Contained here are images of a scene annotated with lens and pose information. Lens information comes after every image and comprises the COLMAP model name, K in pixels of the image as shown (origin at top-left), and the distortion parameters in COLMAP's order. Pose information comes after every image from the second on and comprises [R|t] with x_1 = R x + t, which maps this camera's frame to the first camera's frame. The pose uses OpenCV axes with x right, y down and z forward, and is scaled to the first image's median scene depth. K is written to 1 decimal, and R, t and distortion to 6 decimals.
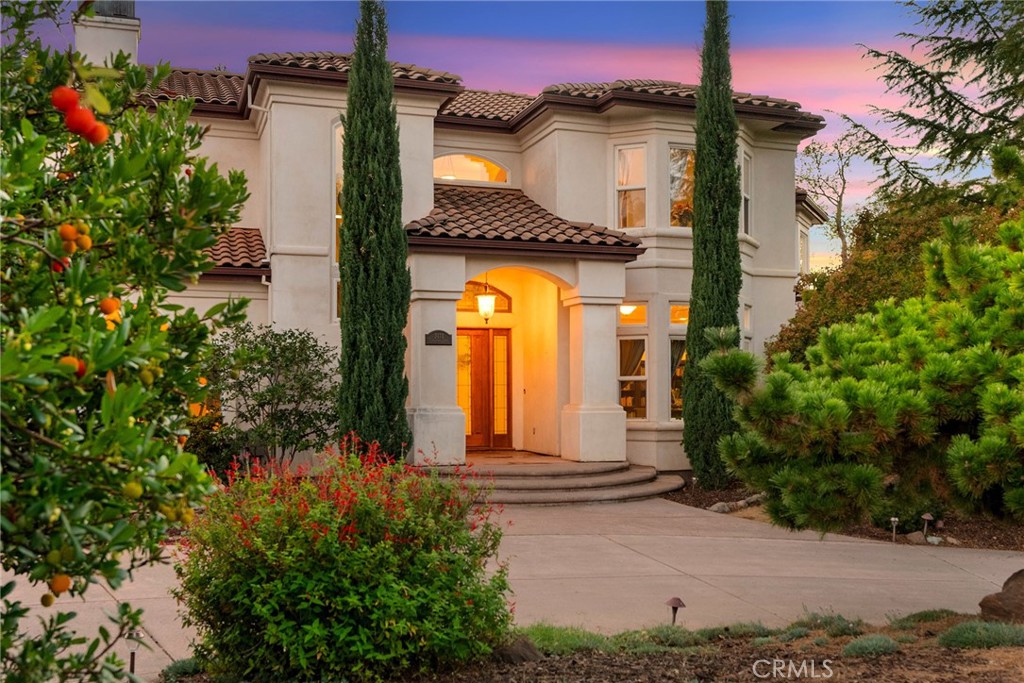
lens RADIAL K [[1061.2, 0, 511.3], [0, 1061.2, 347.4], [0, 0, 1]] dist [0.048132, 0.000000]
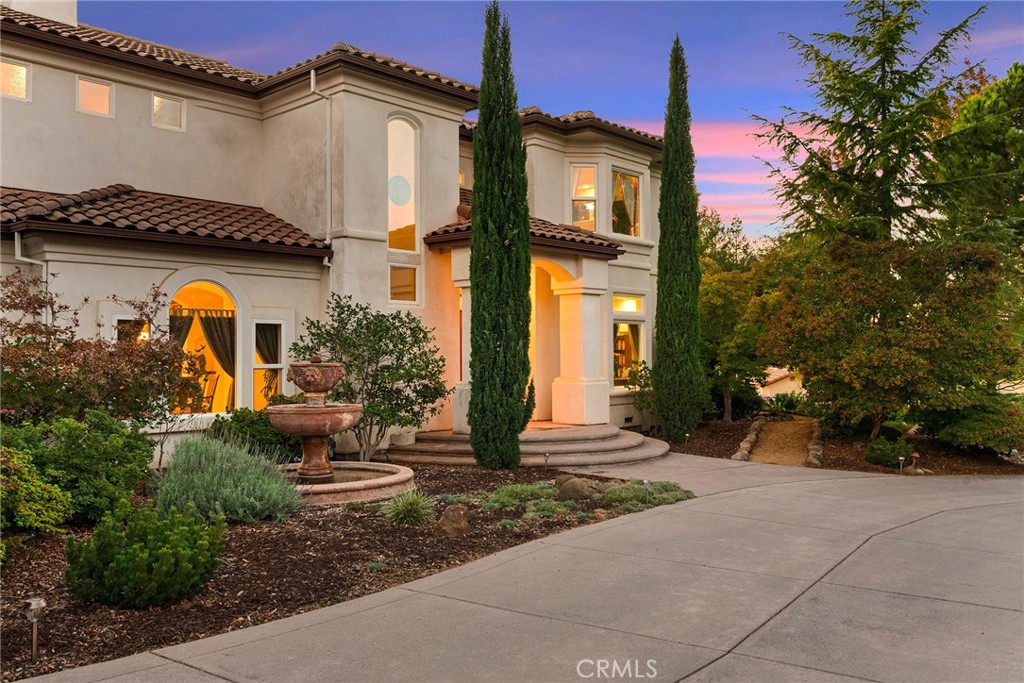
lens RADIAL K [[861.3, 0, 510.6], [0, 861.3, 339.4], [0, 0, 1]] dist [0.005275, 0.006407]
pose [[0.882759, 0.006627, 0.469780, -0.466940], [-0.019077, 0.999582, 0.021746, -0.008977], [-0.469439, -0.028158, 0.882516, 0.172834]]
